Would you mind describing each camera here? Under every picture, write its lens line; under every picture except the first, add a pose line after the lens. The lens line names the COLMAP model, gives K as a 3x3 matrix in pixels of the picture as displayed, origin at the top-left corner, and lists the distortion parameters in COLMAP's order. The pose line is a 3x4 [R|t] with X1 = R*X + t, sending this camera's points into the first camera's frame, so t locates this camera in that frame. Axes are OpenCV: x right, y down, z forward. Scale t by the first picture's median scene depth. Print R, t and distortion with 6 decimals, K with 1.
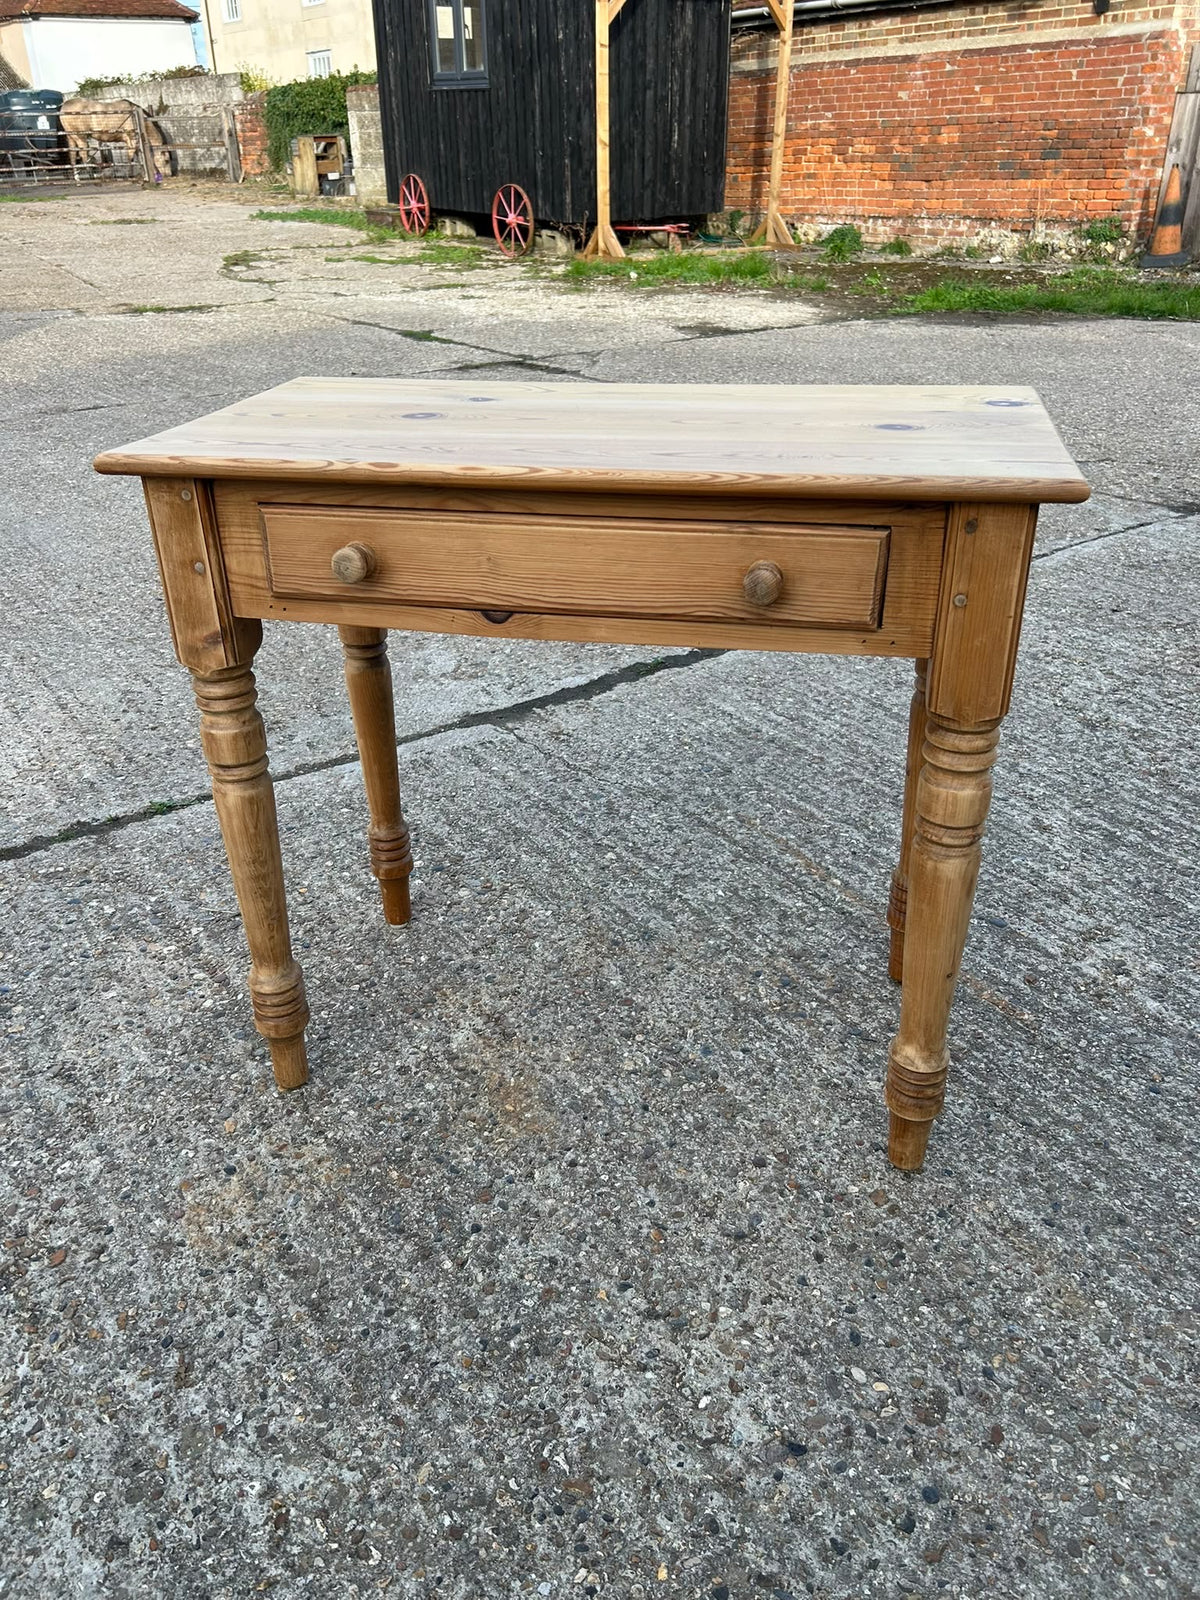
lens RADIAL K [[1209.6, 0, 586.6], [0, 1209.6, 805.4], [0, 0, 1]] dist [0.042960, -0.054596]
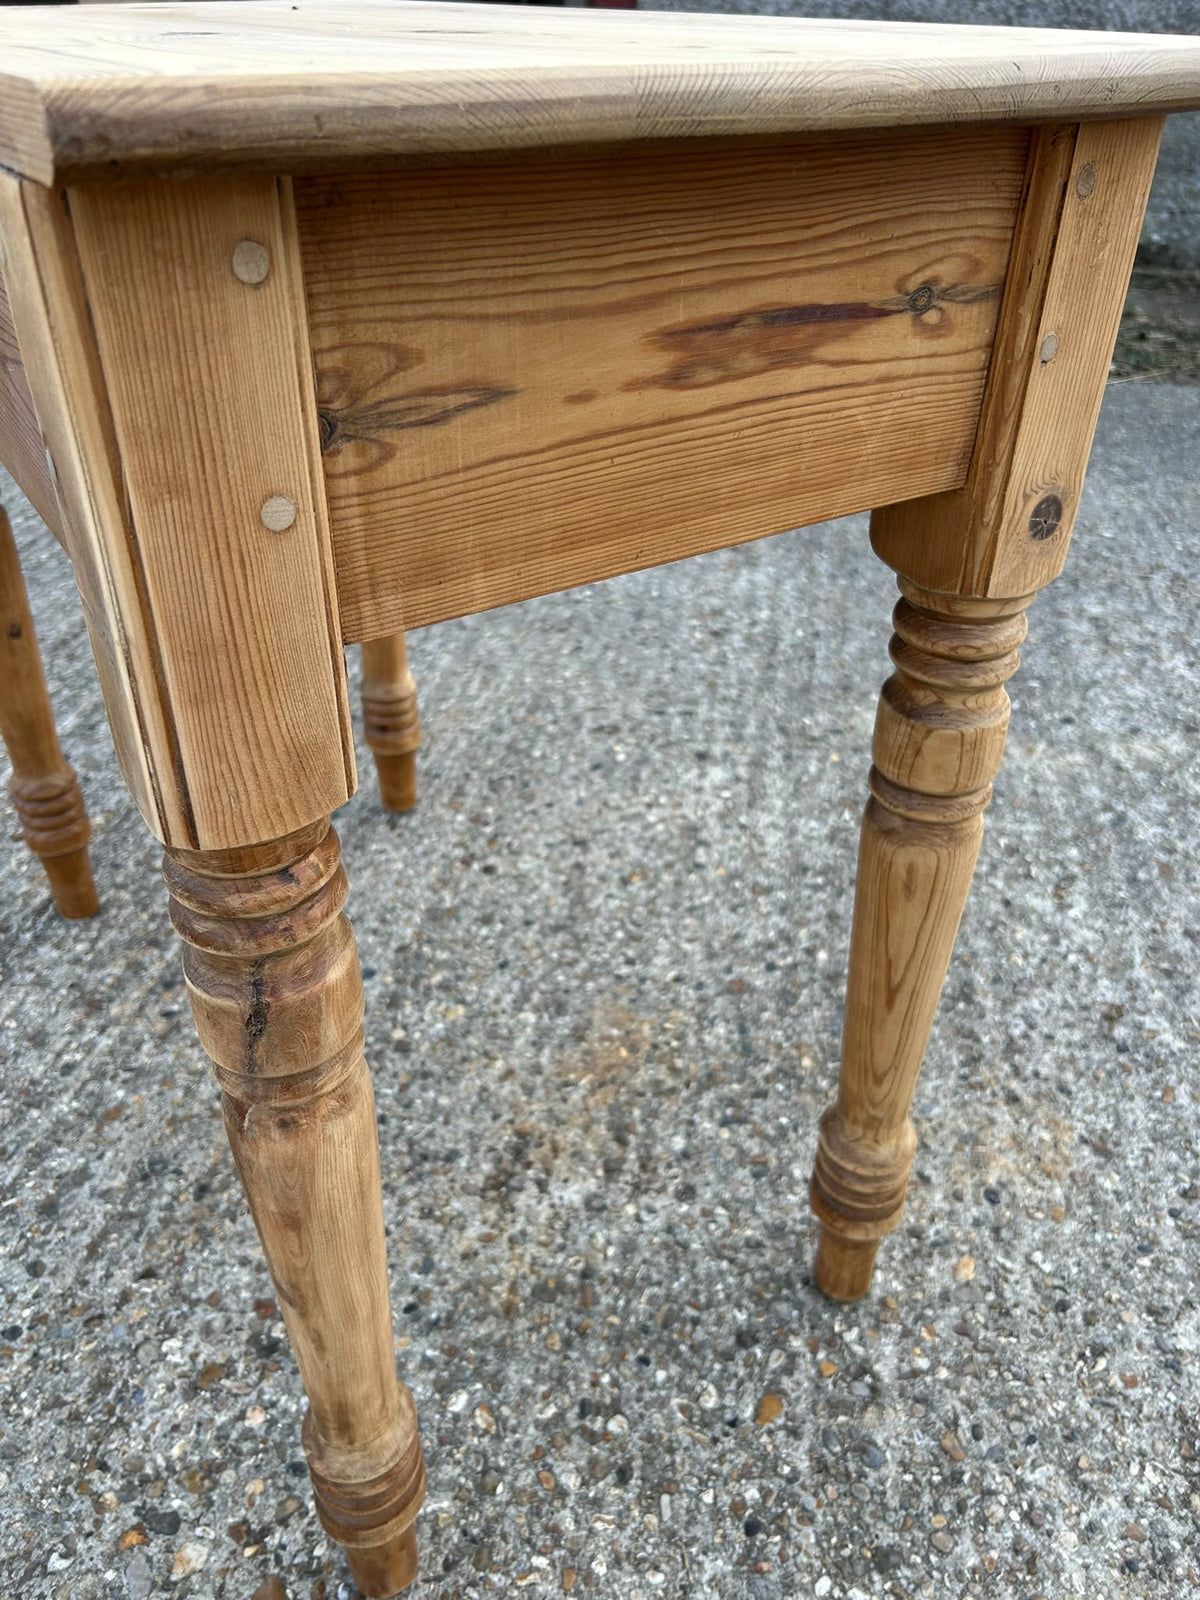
lens RADIAL K [[1223.6, 0, 587.4], [0, 1223.6, 799.1], [0, 0, 1]] dist [0.027428, -0.041582]
pose [[-0.710617, -0.373581, 0.596205, -0.422851], [0.345503, 0.552893, 0.758246, -0.398602], [-0.612904, 0.744813, -0.263822, 1.060717]]
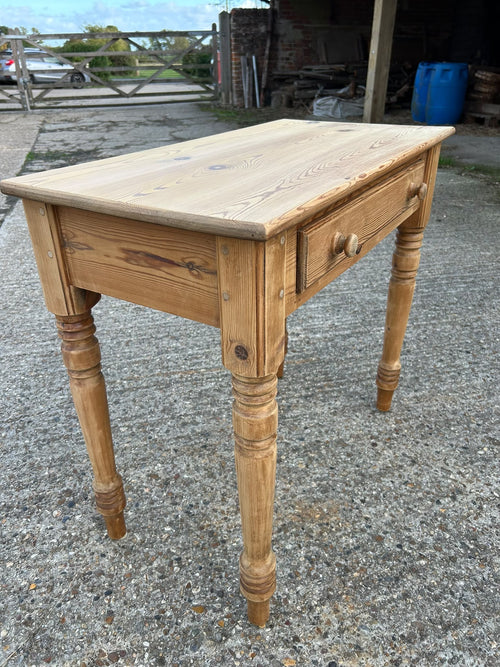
lens RADIAL K [[506.6, 0, 245.9], [0, 506.6, 330.0], [0, 0, 1]] dist [0.035057, -0.044619]
pose [[0.327321, -0.431955, 0.840402, -0.628145], [0.450807, 0.853038, 0.262869, -0.254131], [-0.830442, 0.292817, 0.473946, 0.607873]]
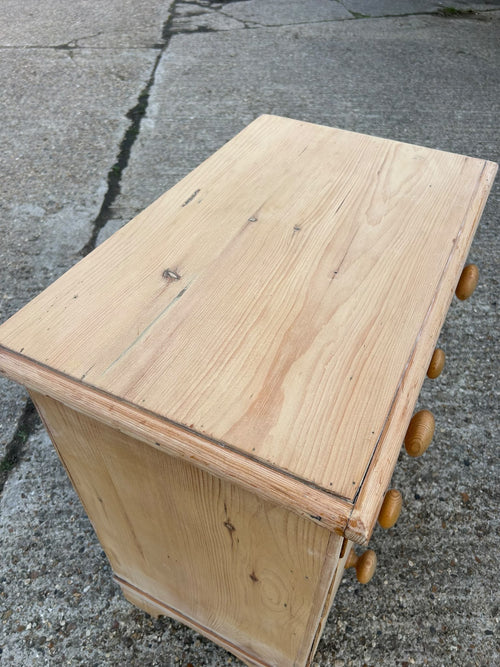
lens RADIAL K [[508.4, 0, 255.7], [0, 508.4, 333.5], [0, 0, 1]] dist [0.034020, -0.047467]
pose [[0.556931, -0.564349, 0.609375, -0.991559], [0.378473, 0.825533, 0.418633, -0.299925], [-0.739315, -0.002518, 0.673356, 0.306397]]
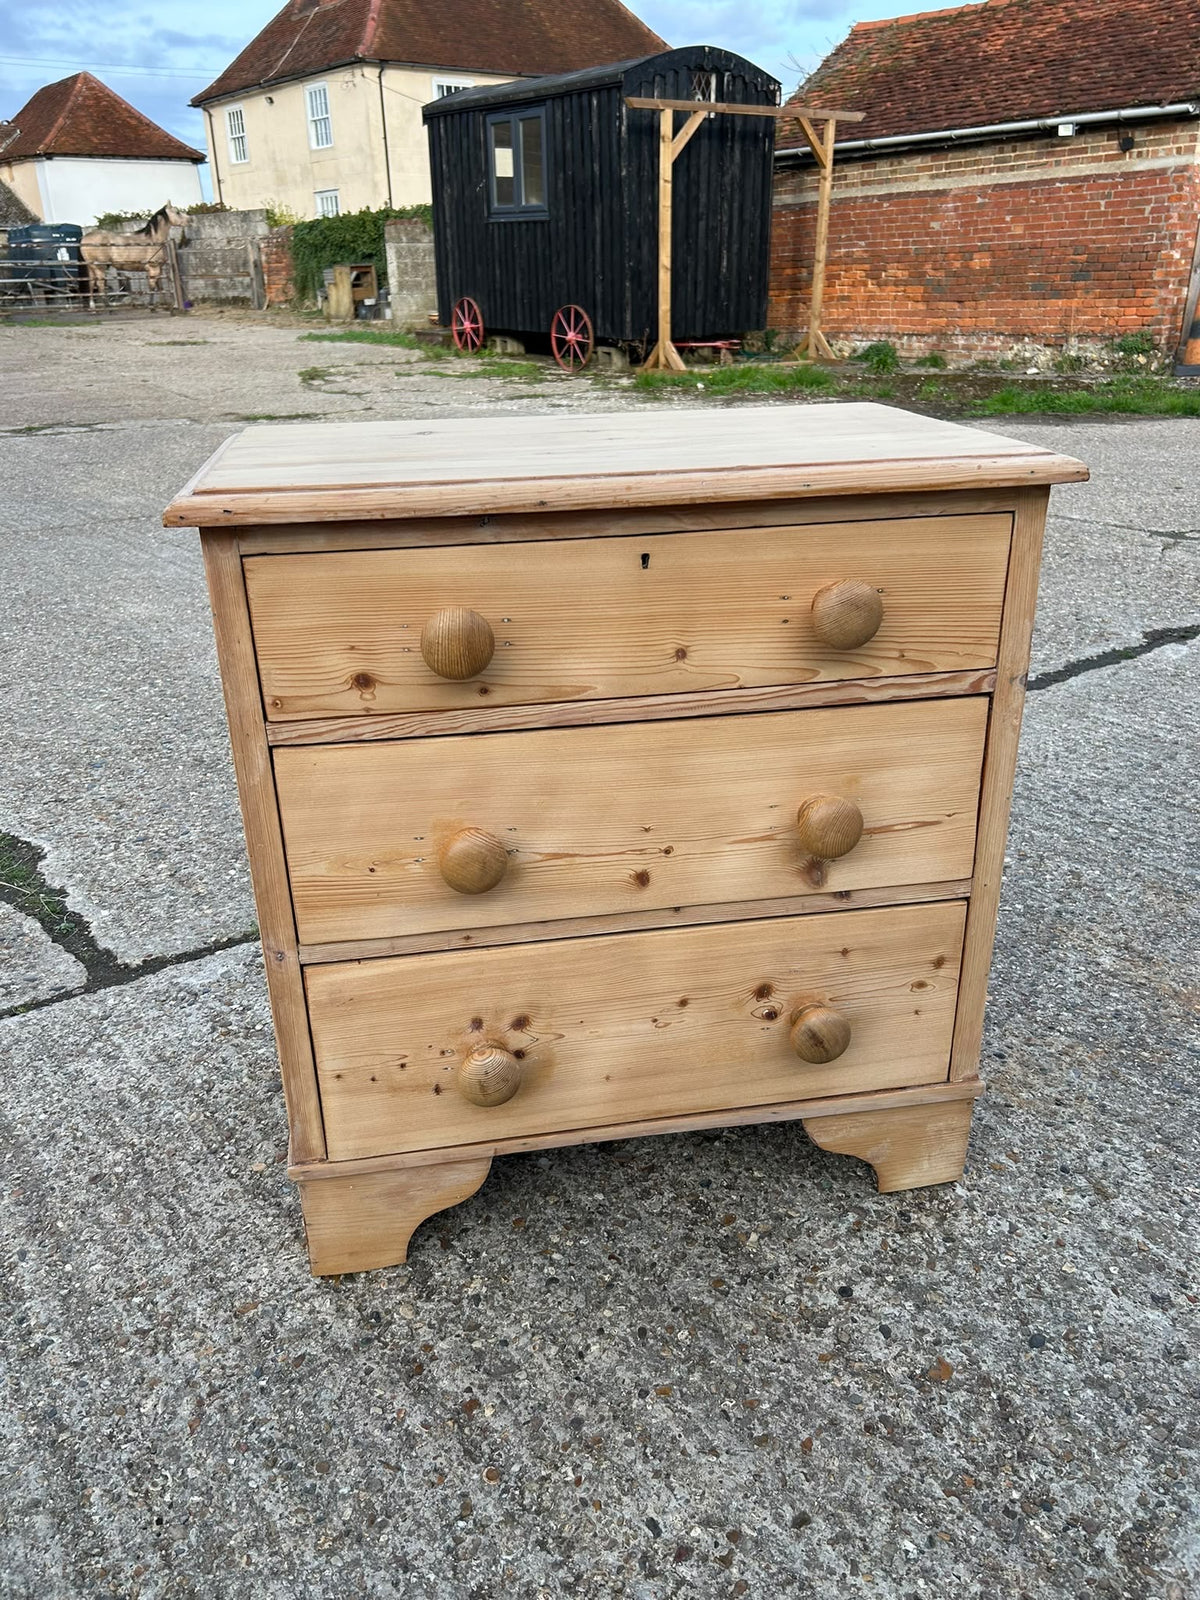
lens RADIAL K [[1212.9, 0, 597.5], [0, 1212.9, 802.2], [0, 0, 1]] dist [0.014778, -0.008847]
pose [[0.999388, -0.015214, 0.031493, -0.650835], [0.017971, 0.995851, -0.089212, 0.142809], [-0.030005, 0.089724, 0.995515, -0.152583]]
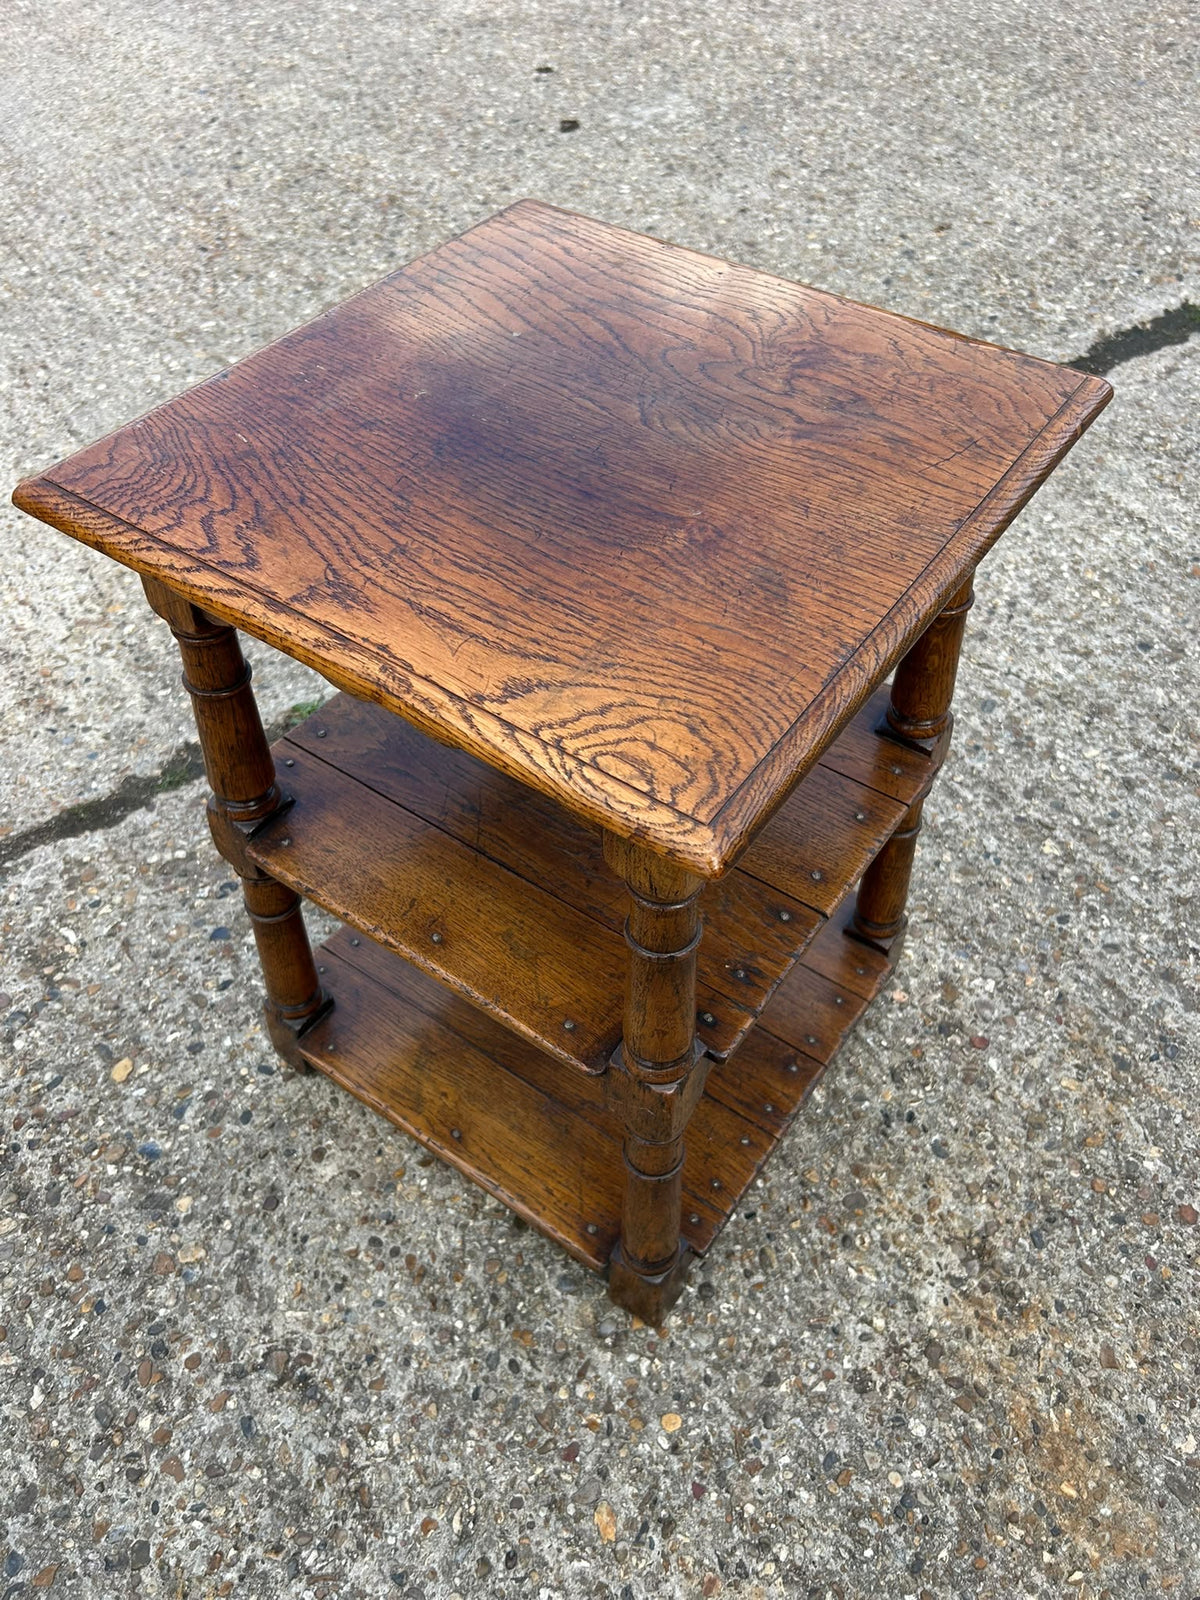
lens RADIAL K [[1233.8, 0, 596.3], [0, 1233.8, 801.5], [0, 0, 1]] dist [0.011573, -0.006968]
pose [[0.999873, 0.010186, 0.012256, -0.296053], [-0.013834, 0.936586, 0.350166, -0.266128], [-0.007912, -0.350291, 0.936608, 0.535418]]
